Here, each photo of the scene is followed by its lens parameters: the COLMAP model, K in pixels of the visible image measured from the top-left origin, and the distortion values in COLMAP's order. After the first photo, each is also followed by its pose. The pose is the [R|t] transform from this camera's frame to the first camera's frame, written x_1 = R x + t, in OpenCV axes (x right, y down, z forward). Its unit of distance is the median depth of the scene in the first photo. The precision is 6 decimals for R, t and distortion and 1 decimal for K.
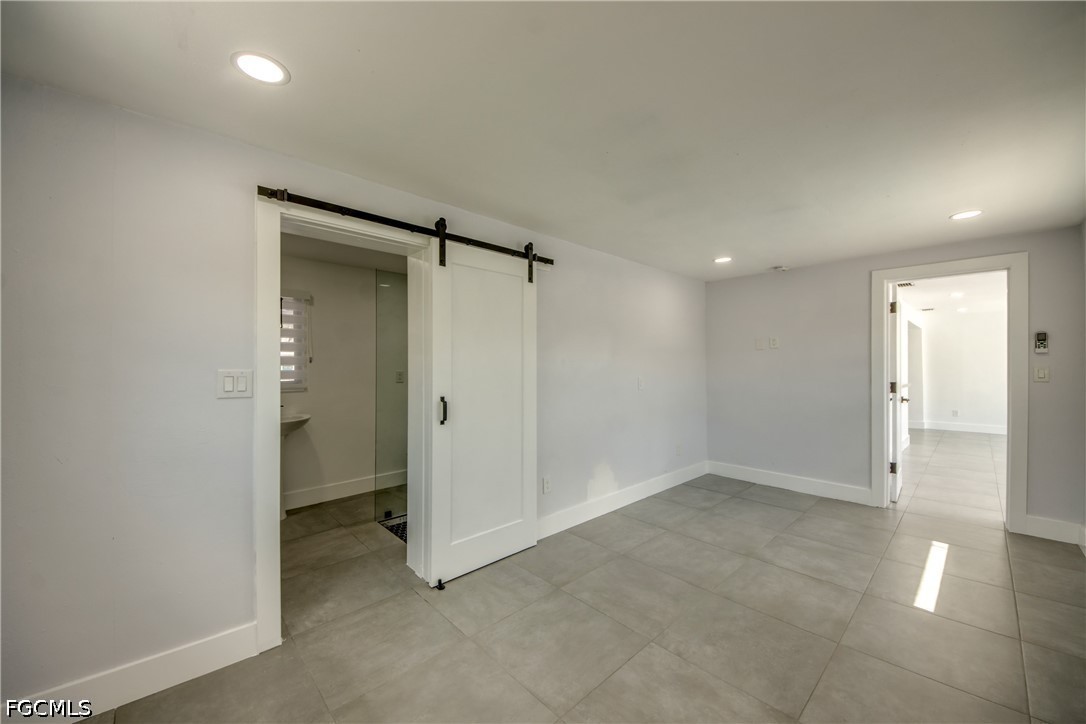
lens RADIAL K [[412.2, 0, 554.8], [0, 412.2, 360.6], [0, 0, 1]] dist [0.001423, -0.006961]
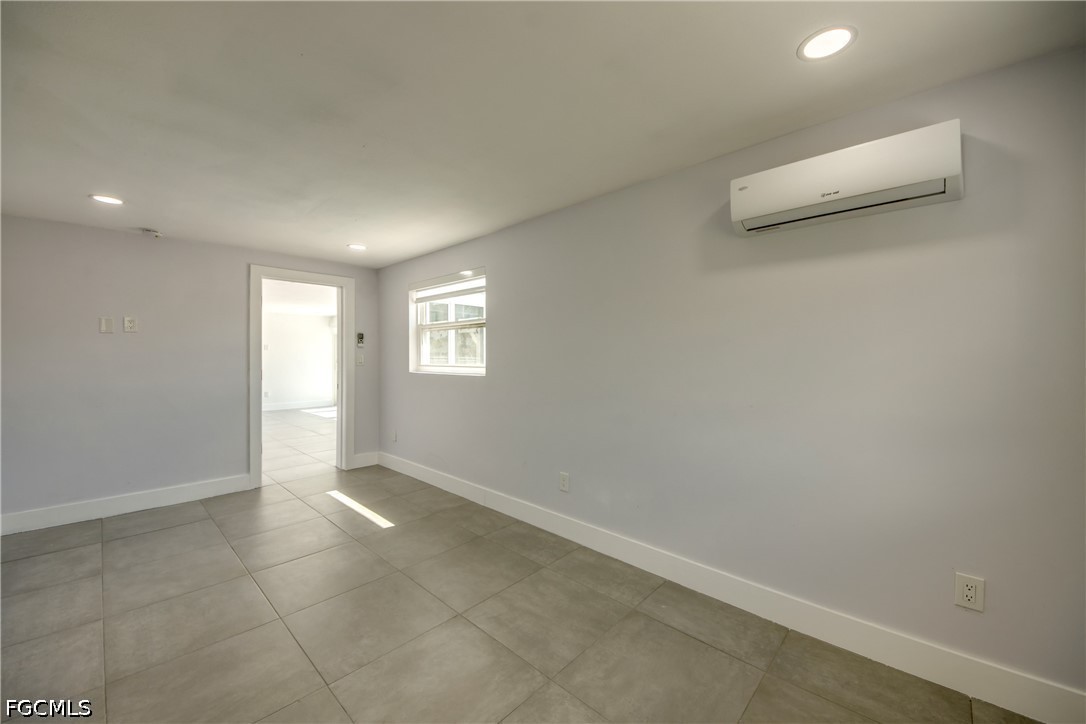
lens RADIAL K [[412.2, 0, 541.5], [0, 412.2, 358.0], [0, 0, 1]] dist [0.001423, -0.006961]
pose [[-0.046457, -0.004760, 0.998909, -0.317186], [-0.008047, 0.999958, 0.004391, 0.009801], [-0.998888, -0.007834, -0.046494, 0.323931]]
